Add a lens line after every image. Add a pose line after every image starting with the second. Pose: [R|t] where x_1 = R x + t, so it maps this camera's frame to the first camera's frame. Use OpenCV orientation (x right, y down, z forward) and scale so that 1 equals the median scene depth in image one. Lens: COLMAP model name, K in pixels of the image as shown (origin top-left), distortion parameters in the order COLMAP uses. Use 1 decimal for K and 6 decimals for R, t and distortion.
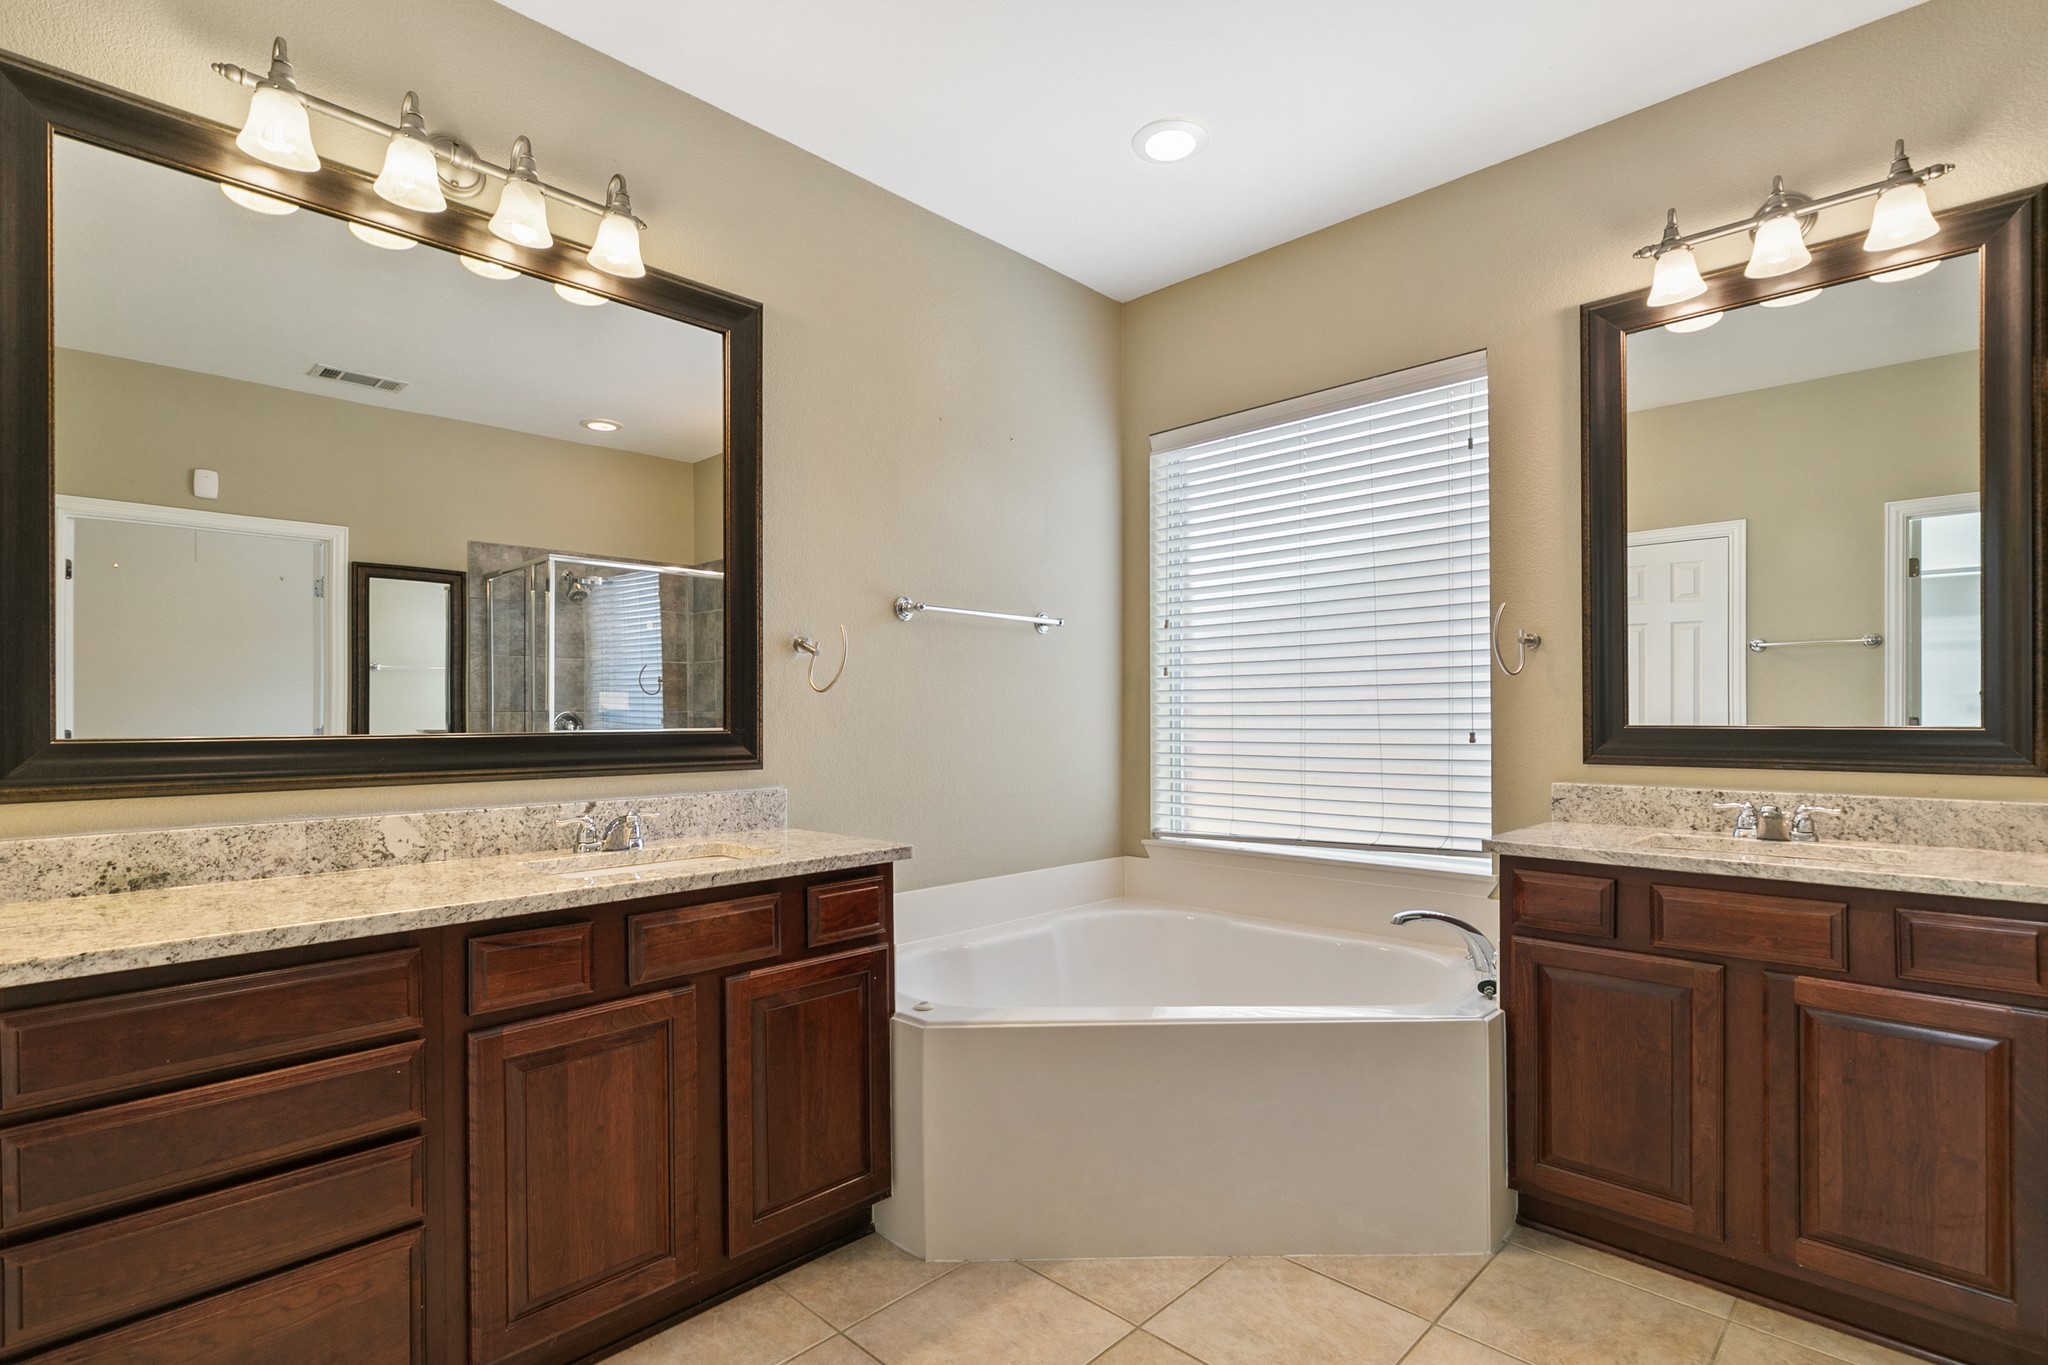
lens RADIAL K [[970.2, 0, 1020.4], [0, 970.2, 704.9], [0, 0, 1]] dist [-0.002708, -0.001849]
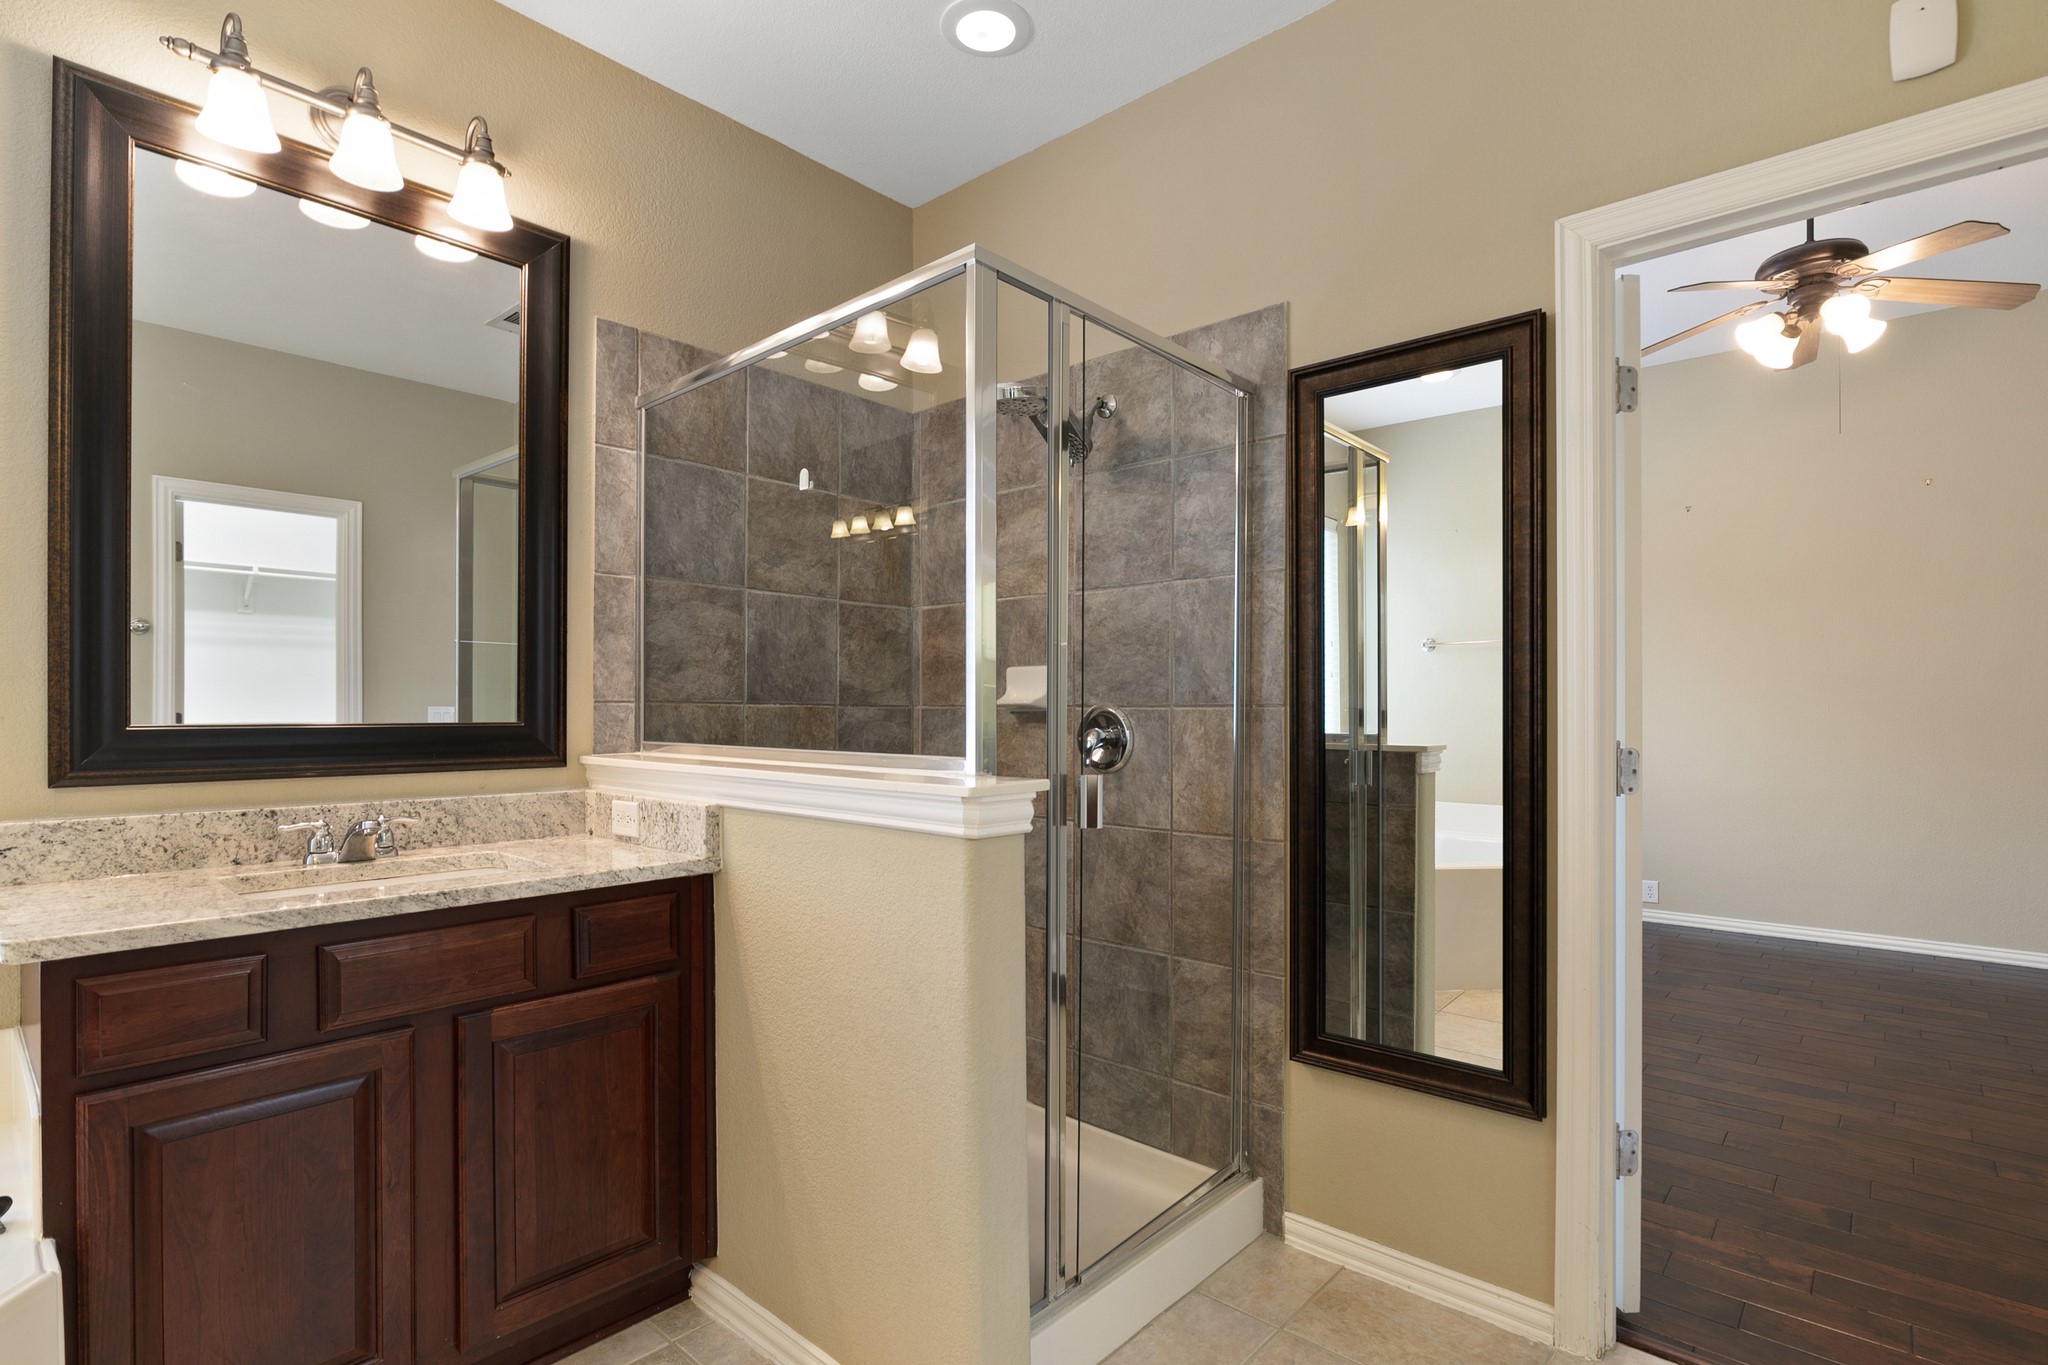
lens RADIAL K [[970.2, 0, 1027.0], [0, 970.2, 714.0], [0, 0, 1]] dist [-0.002708, -0.001849]
pose [[-0.022710, 0.000817, 0.999742, -0.066310], [-0.011616, 0.999932, -0.001081, 0.007237], [-0.999675, -0.011637, -0.022699, 0.438628]]
